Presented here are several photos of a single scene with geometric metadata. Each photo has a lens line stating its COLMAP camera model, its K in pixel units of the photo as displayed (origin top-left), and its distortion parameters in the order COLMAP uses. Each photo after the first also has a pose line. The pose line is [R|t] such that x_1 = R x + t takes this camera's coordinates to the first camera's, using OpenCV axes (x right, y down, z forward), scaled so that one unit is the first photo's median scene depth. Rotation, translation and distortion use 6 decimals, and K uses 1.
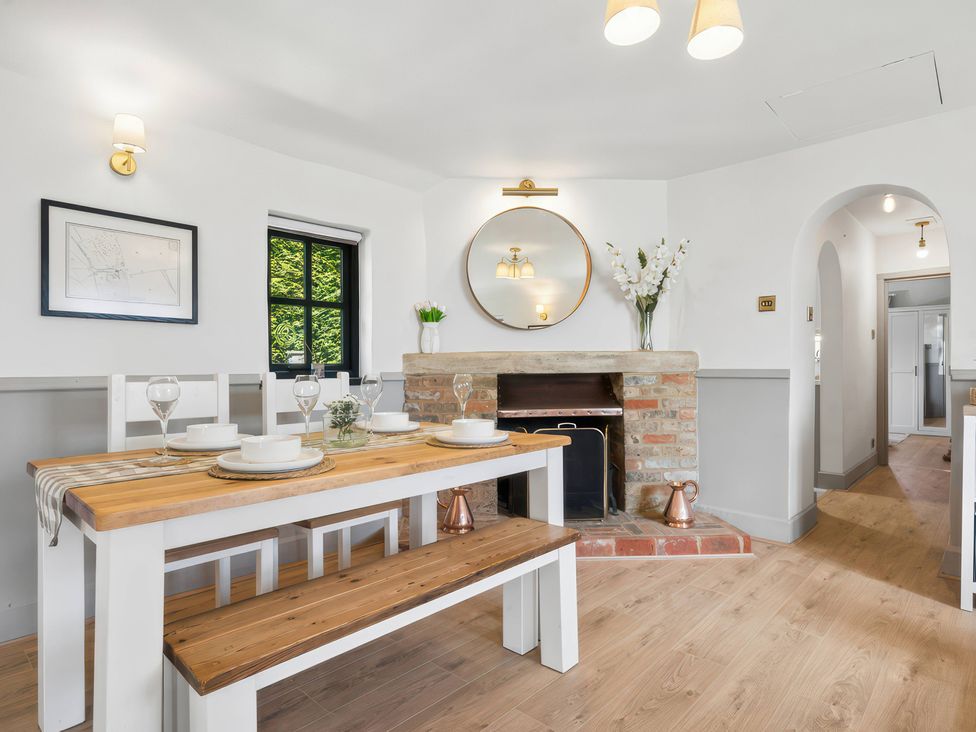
lens RADIAL K [[546.2, 0, 489.3], [0, 546.2, 369.4], [0, 0, 1]] dist [0.001003, 0.001415]
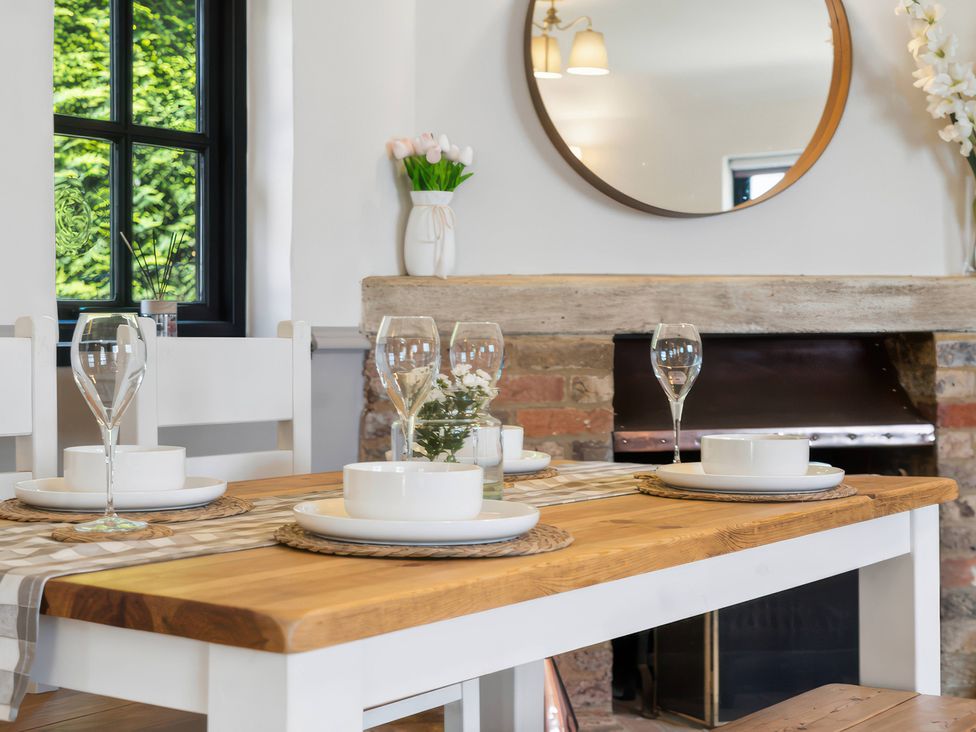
lens RADIAL K [[1632.4, 0, 489.5], [0, 1632.4, 335.2], [0, 0, 1]] dist [-0.027663, 0.064212]
pose [[0.991832, 0.005032, 0.127449, -0.209429], [-0.004541, 0.999981, -0.004148, 0.014195], [-0.127467, 0.003536, 0.991836, -0.086868]]
